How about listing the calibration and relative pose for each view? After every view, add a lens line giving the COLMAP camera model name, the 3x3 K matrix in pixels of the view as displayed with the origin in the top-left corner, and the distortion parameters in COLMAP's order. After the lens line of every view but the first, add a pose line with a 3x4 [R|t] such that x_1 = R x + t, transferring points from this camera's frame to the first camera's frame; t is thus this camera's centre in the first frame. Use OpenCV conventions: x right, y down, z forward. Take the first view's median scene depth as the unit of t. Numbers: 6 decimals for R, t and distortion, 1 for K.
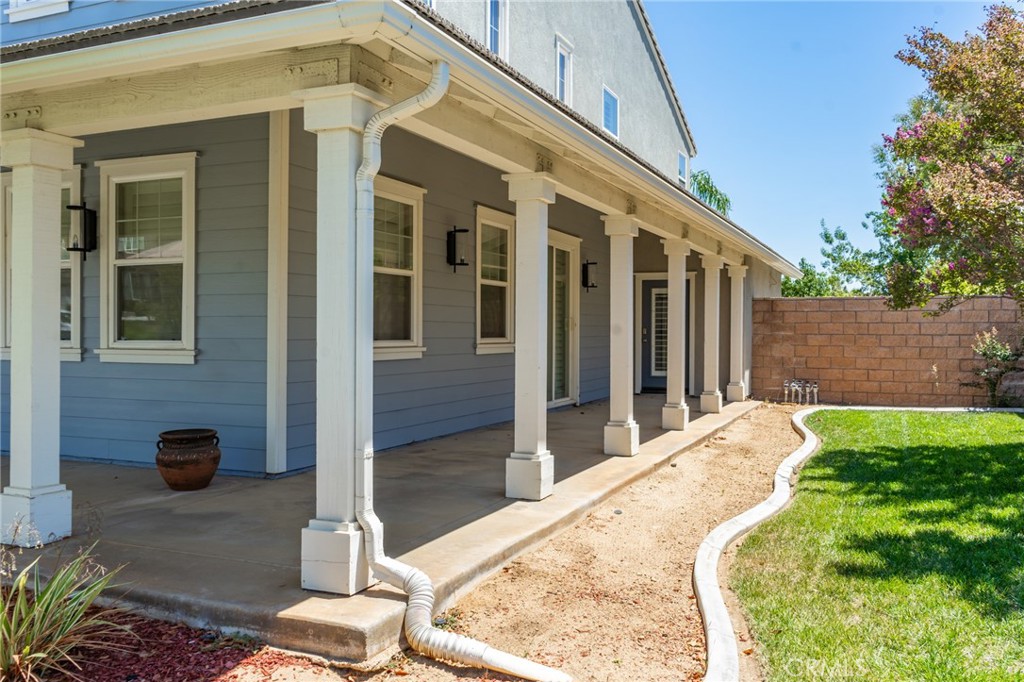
lens RADIAL K [[826.5, 0, 507.9], [0, 826.5, 336.6], [0, 0, 1]] dist [-0.012325, 0.019128]
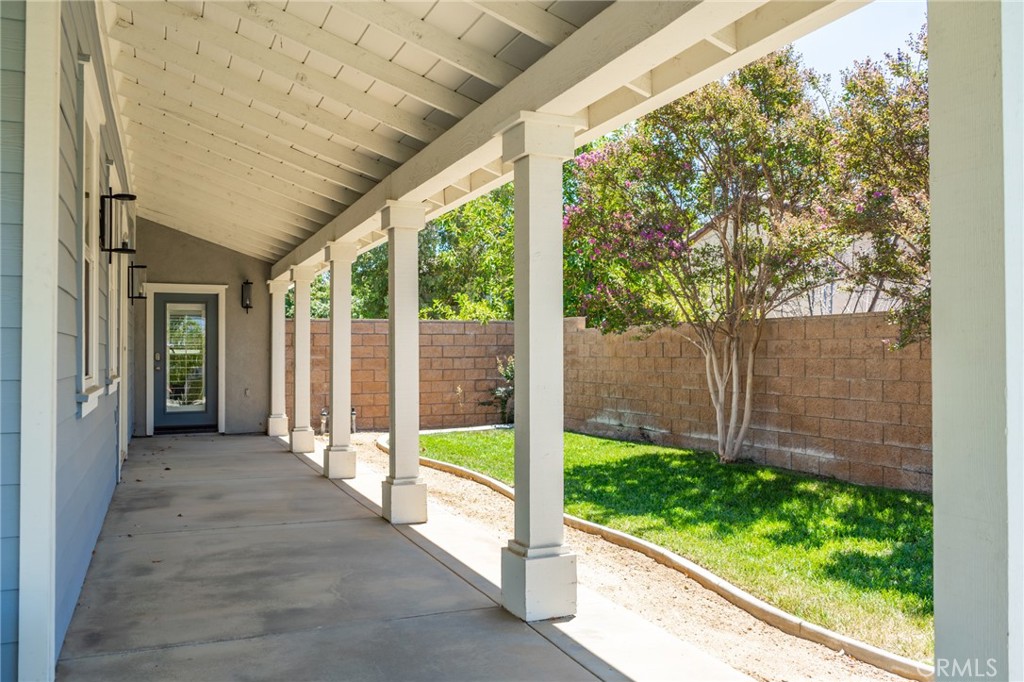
lens RADIAL K [[826.5, 0, 512.6], [0, 826.5, 342.6], [0, 0, 1]] dist [-0.012325, 0.019128]
pose [[0.703268, 0.003309, 0.710917, -0.174249], [0.011810, 0.999797, -0.016337, -0.002964], [-0.710826, 0.019885, 0.703086, 0.215480]]
